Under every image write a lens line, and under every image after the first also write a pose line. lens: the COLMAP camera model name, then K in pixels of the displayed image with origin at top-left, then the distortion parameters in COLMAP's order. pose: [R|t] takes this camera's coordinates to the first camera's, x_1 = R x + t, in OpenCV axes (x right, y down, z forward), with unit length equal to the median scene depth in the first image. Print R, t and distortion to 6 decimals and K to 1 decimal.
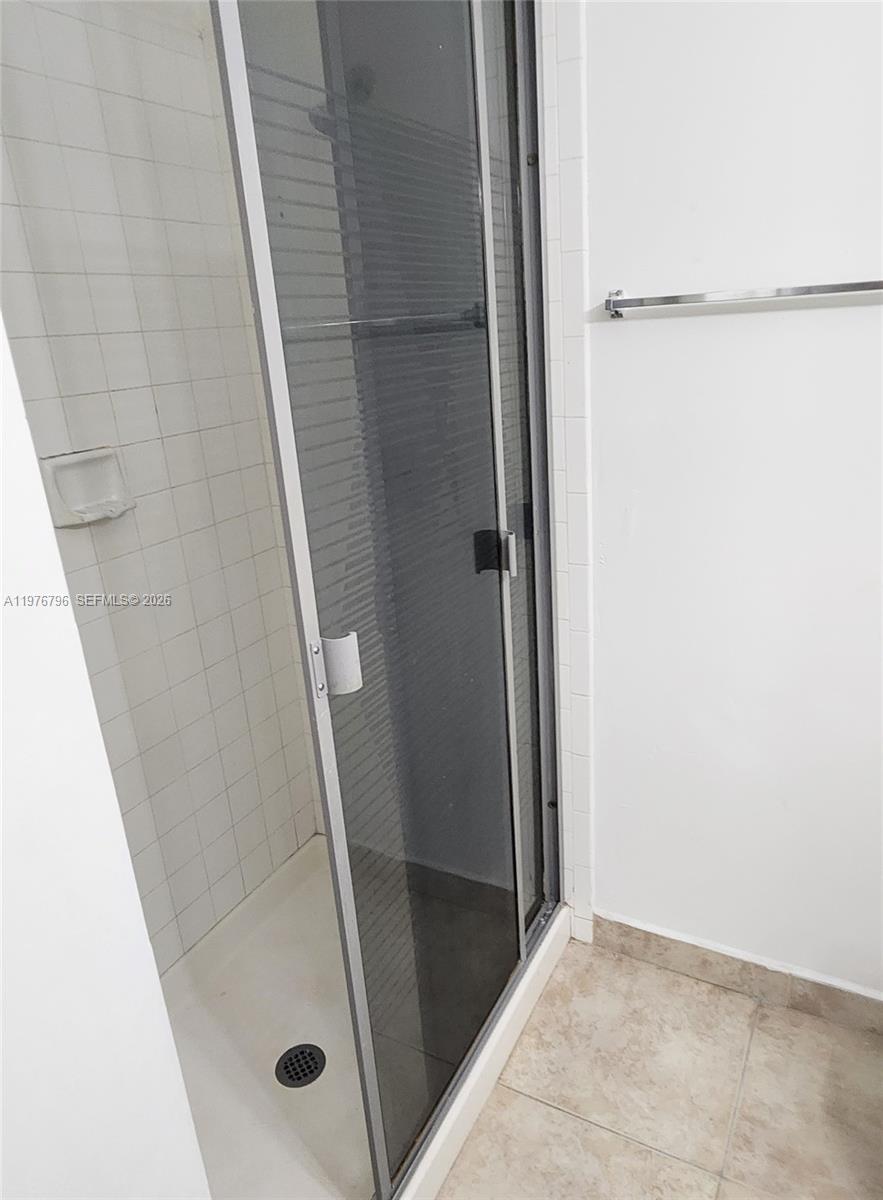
lens RADIAL K [[769.9, 0, 439.8], [0, 769.9, 592.5], [0, 0, 1]] dist [0.004594, -0.001656]
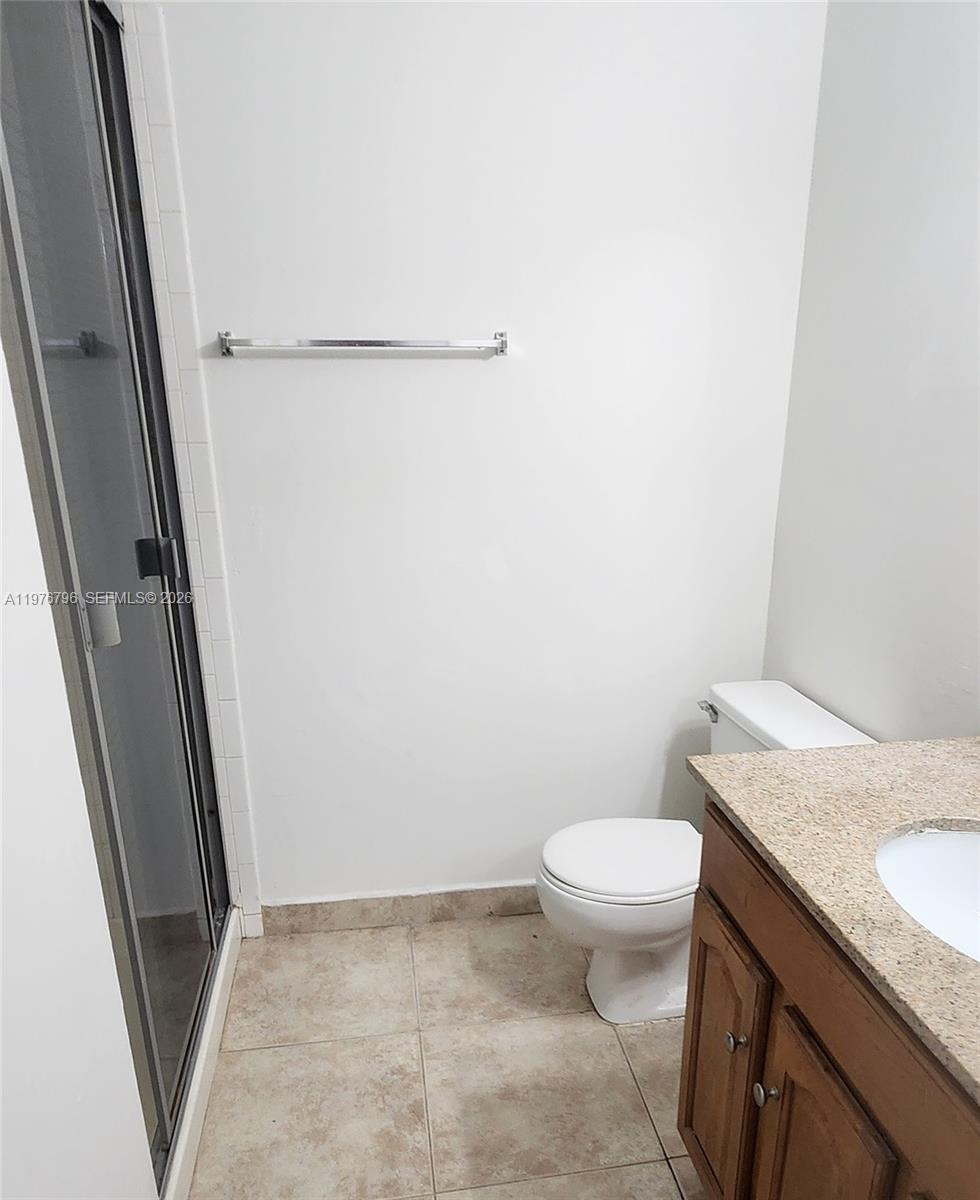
lens RADIAL K [[753.7, 0, 487.8], [0, 753.7, 607.3], [0, 0, 1]] dist [0.002217, -0.000736]
pose [[0.813797, -0.112178, 0.570220, -0.114270], [0.138606, 0.990343, -0.002987, 0.059476], [-0.564379, 0.081467, 0.821486, -0.090473]]
